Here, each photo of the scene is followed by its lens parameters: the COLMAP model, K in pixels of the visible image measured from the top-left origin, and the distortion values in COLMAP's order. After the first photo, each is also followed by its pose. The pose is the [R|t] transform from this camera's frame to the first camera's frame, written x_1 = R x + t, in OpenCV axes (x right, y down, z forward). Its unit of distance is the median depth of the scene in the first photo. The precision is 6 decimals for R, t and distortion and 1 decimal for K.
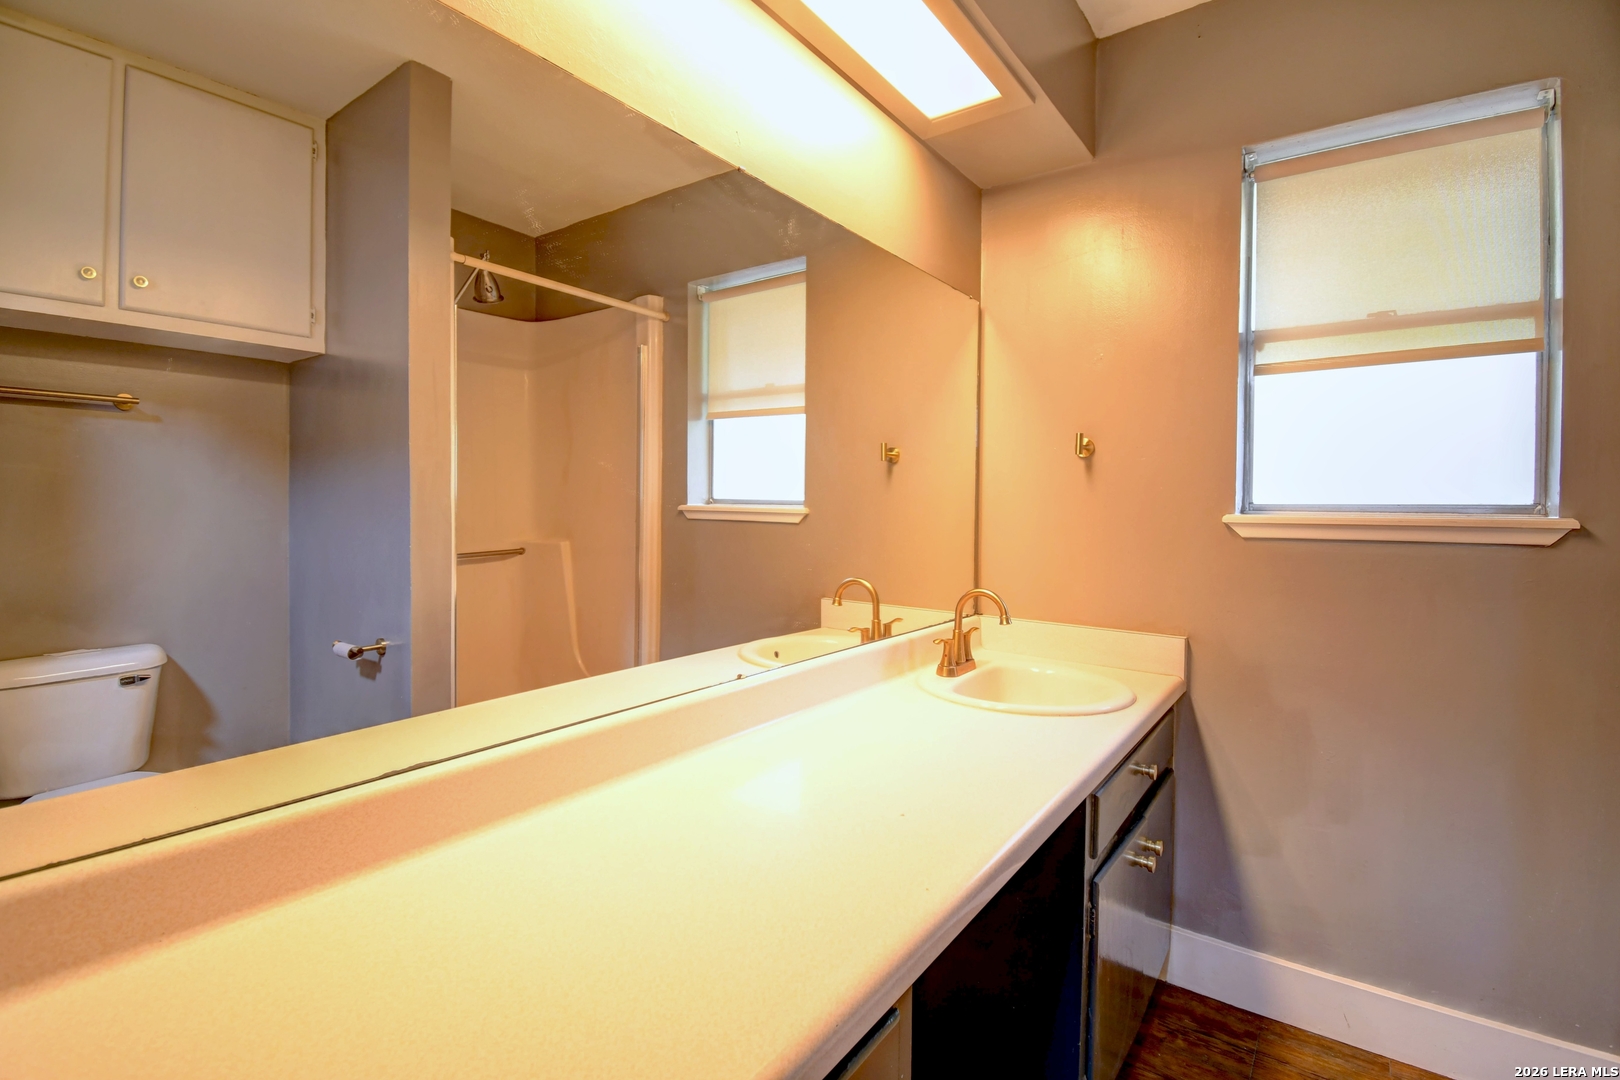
lens RADIAL K [[727.2, 0, 815.5], [0, 727.2, 507.7], [0, 0, 1]] dist [0.005112, -0.016868]
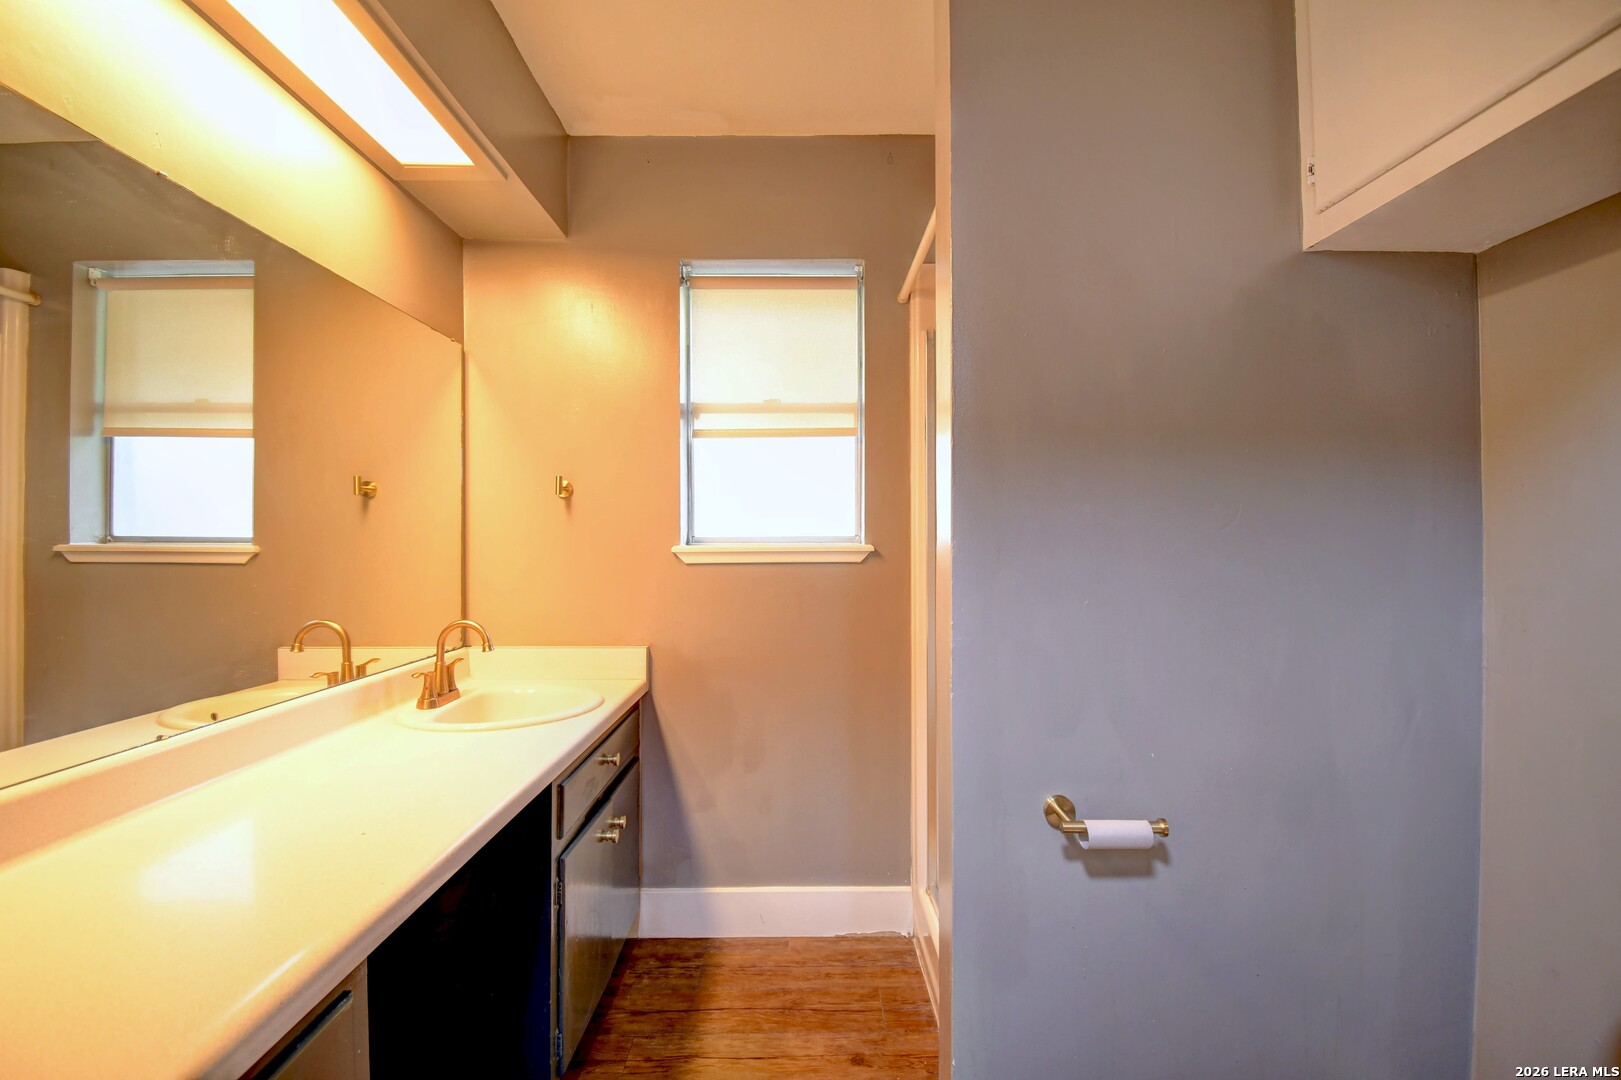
lens RADIAL K [[714.6, 0, 811.0], [0, 714.6, 534.0], [0, 0, 1]] dist [0.014418, -0.021564]
pose [[0.801717, -0.007000, 0.597663, 0.012743], [0.012502, 0.999909, -0.005060, -0.001636], [-0.597573, 0.011529, 0.801731, -0.132520]]
